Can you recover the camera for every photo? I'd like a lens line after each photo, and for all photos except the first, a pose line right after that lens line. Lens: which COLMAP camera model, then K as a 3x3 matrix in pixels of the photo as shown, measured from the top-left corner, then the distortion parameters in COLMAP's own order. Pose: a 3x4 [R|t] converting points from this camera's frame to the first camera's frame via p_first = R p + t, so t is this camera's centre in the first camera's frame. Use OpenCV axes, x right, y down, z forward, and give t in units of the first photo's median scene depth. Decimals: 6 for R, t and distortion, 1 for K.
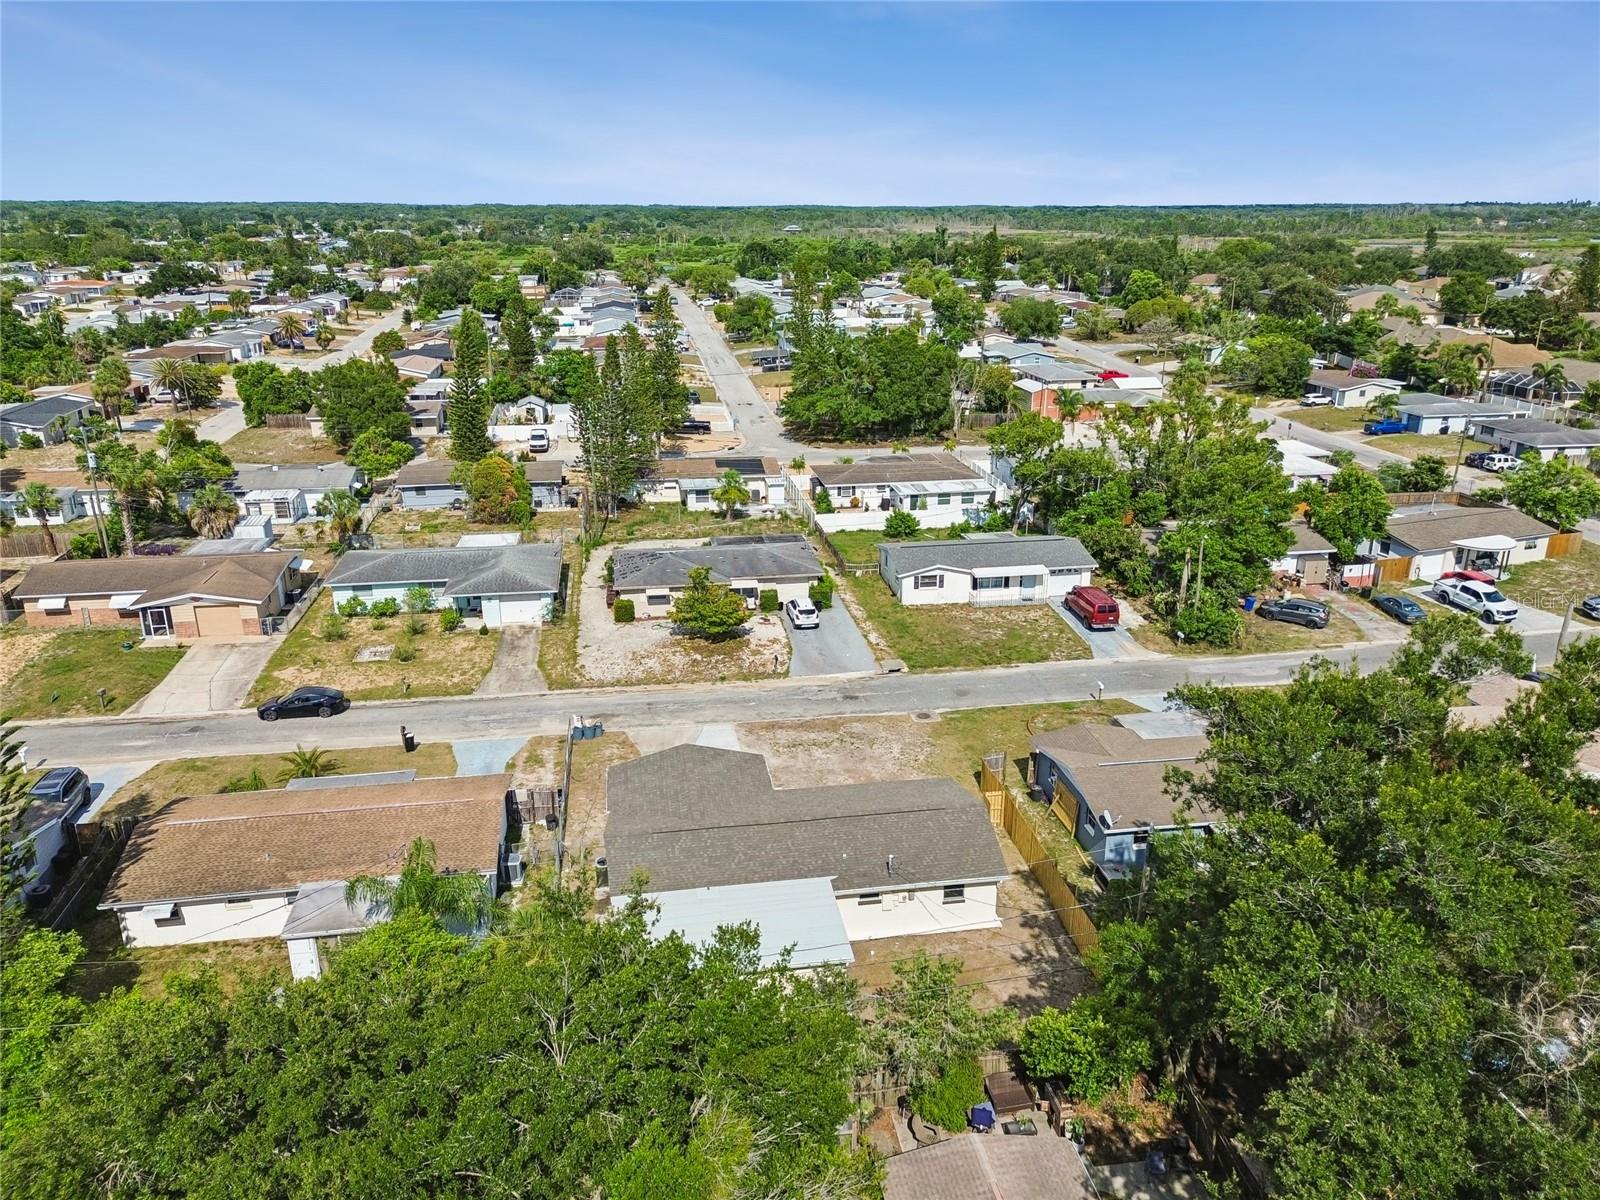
lens RADIAL K [[1155.1, 0, 804.9], [0, 1155.1, 602.6], [0, 0, 1]] dist [0.084725, -0.086574]
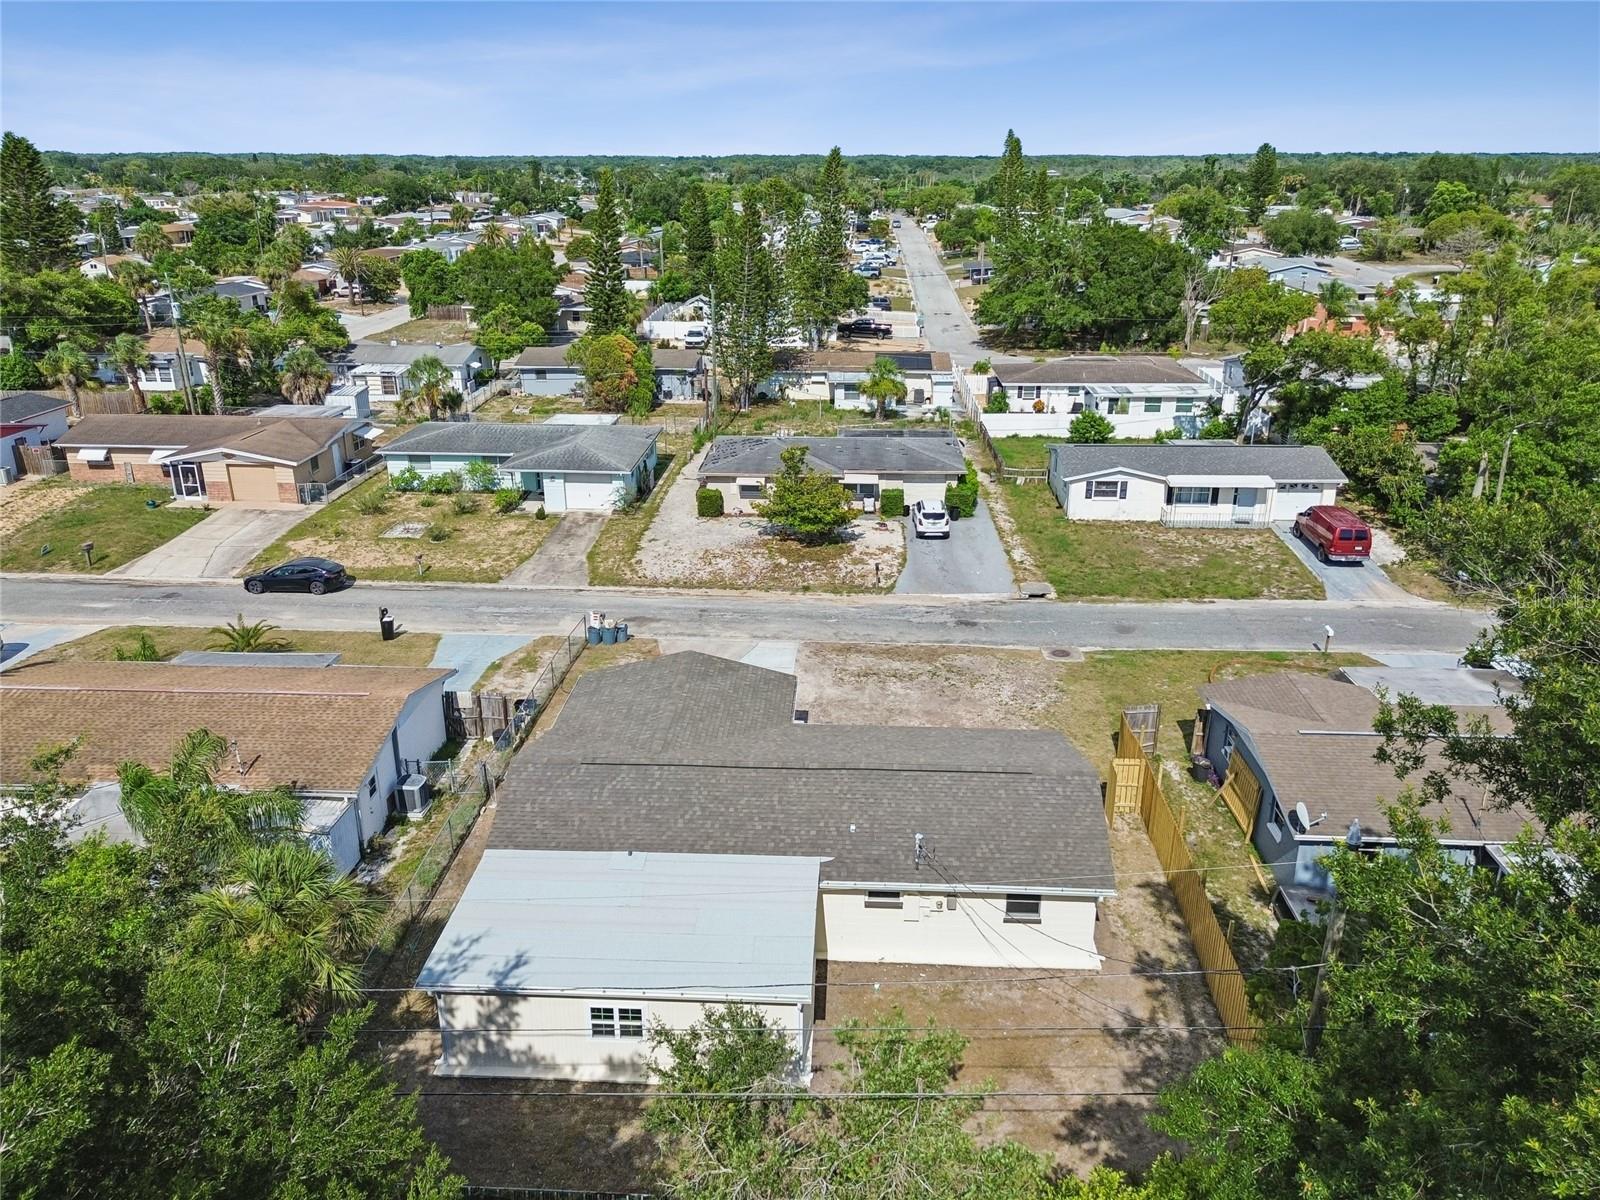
lens RADIAL K [[1168.6, 0, 801.3], [0, 1168.6, 597.6], [0, 0, 1]] dist [0.070167, -0.068736]
pose [[0.977639, 0.071443, -0.197783, 0.071116], [-0.066116, 0.997252, 0.033417, 0.040926], [0.199627, -0.019593, 0.979676, 0.207281]]
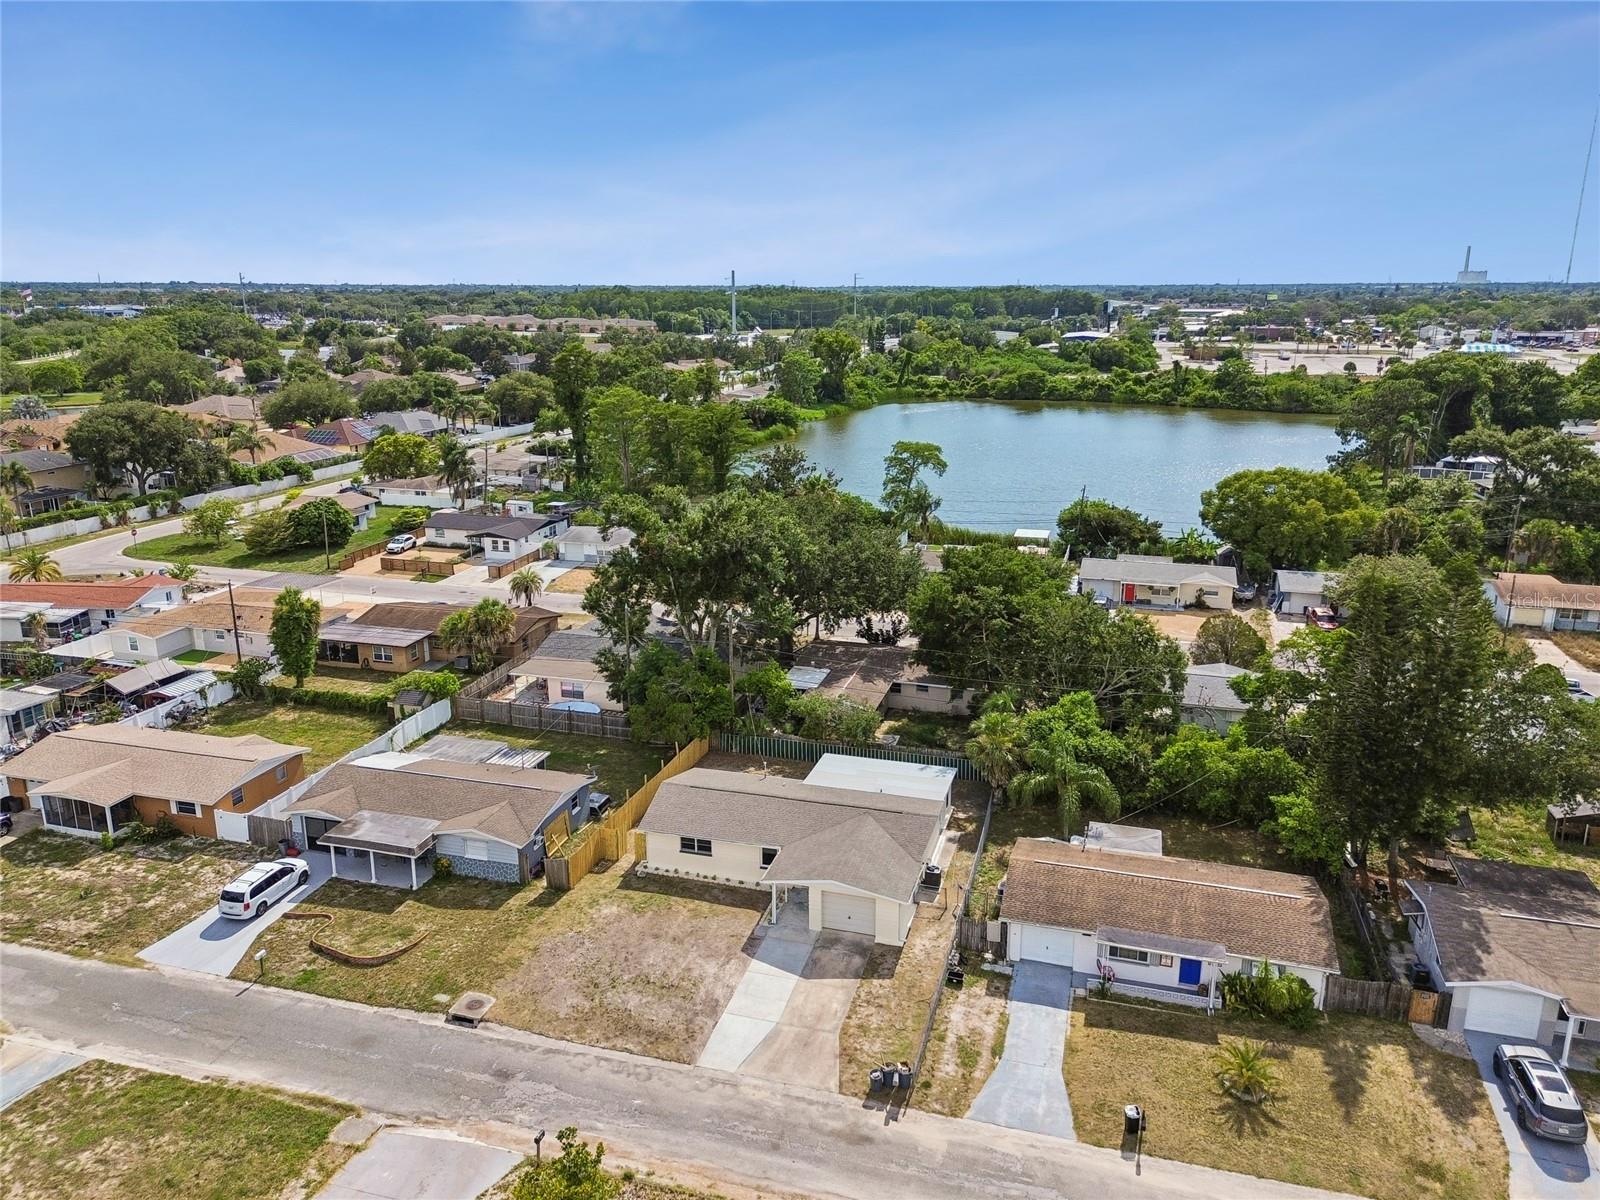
lens RADIAL K [[1139.0, 0, 803.5], [0, 1139.0, 600.1], [0, 0, 1]] dist [0.062932, -0.057856]
pose [[-0.902196, -0.116846, 0.415198, -0.315904], [0.136858, 0.835318, 0.532460, -0.417971], [-0.409039, 0.537206, -0.737629, 1.093676]]
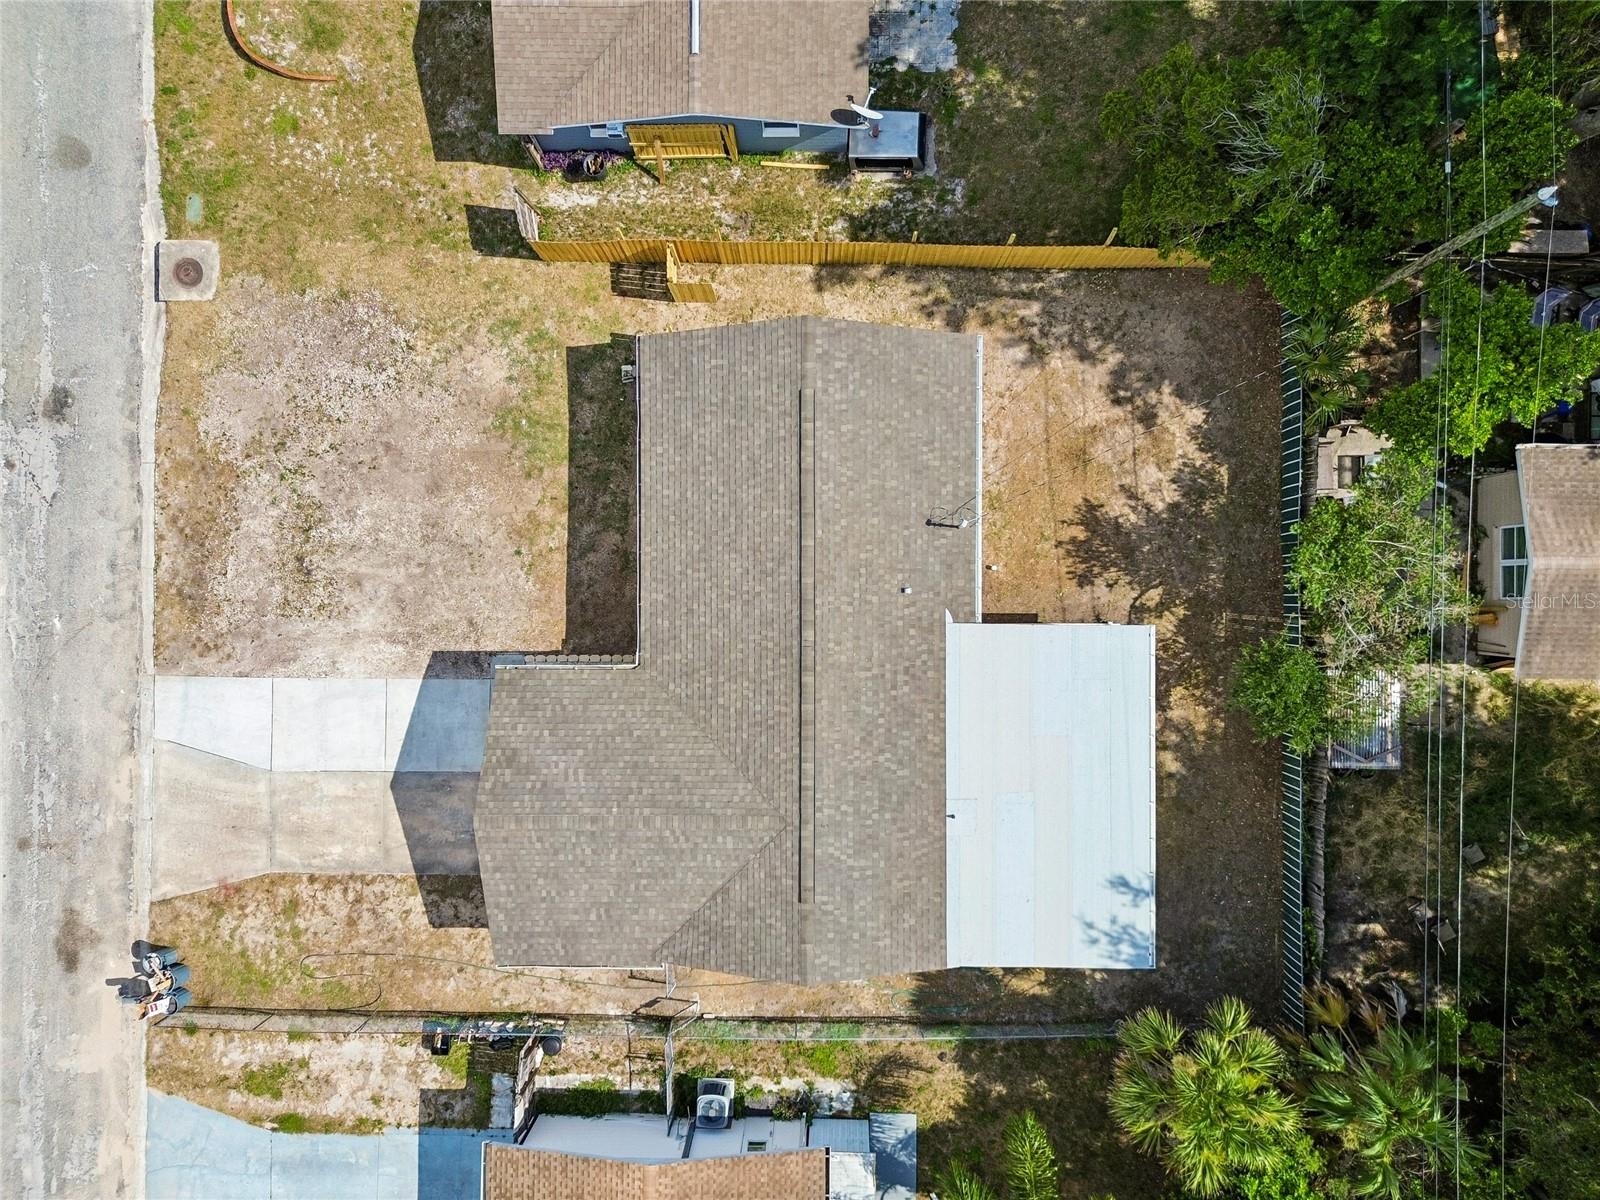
lens RADIAL K [[1139.0, 0, 803.5], [0, 1139.0, 600.1], [0, 0, 1]] dist [0.062932, -0.057856]
pose [[0.167381, -0.985887, -0.003179, 0.012284], [0.336232, 0.054052, 0.940227, -0.206998], [-0.926786, -0.158445, 0.340534, 0.481735]]
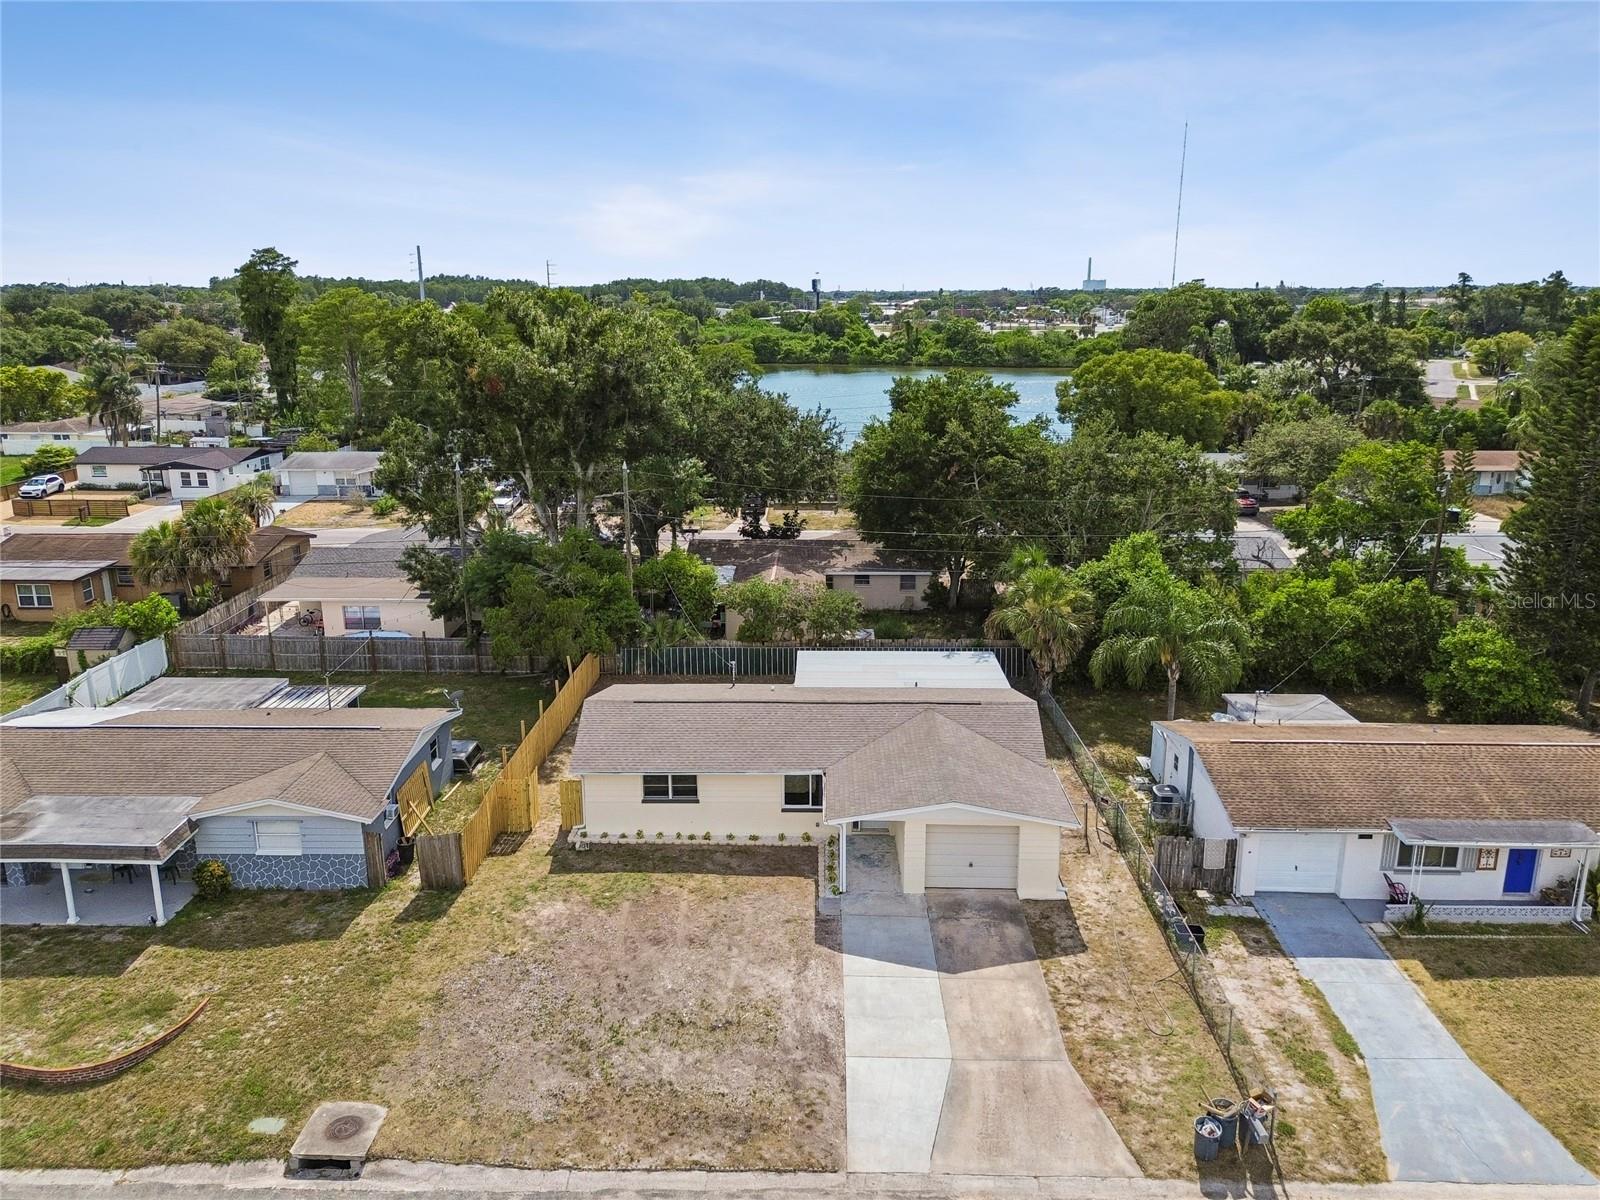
lens RADIAL K [[1134.0, 0, 797.7], [0, 1134.0, 595.3], [0, 0, 1]] dist [0.066487, -0.062789]
pose [[-0.983288, -0.048769, 0.175403, -0.082097], [0.056965, 0.832657, 0.550851, -0.201031], [-0.172915, 0.551637, -0.815964, 0.972141]]
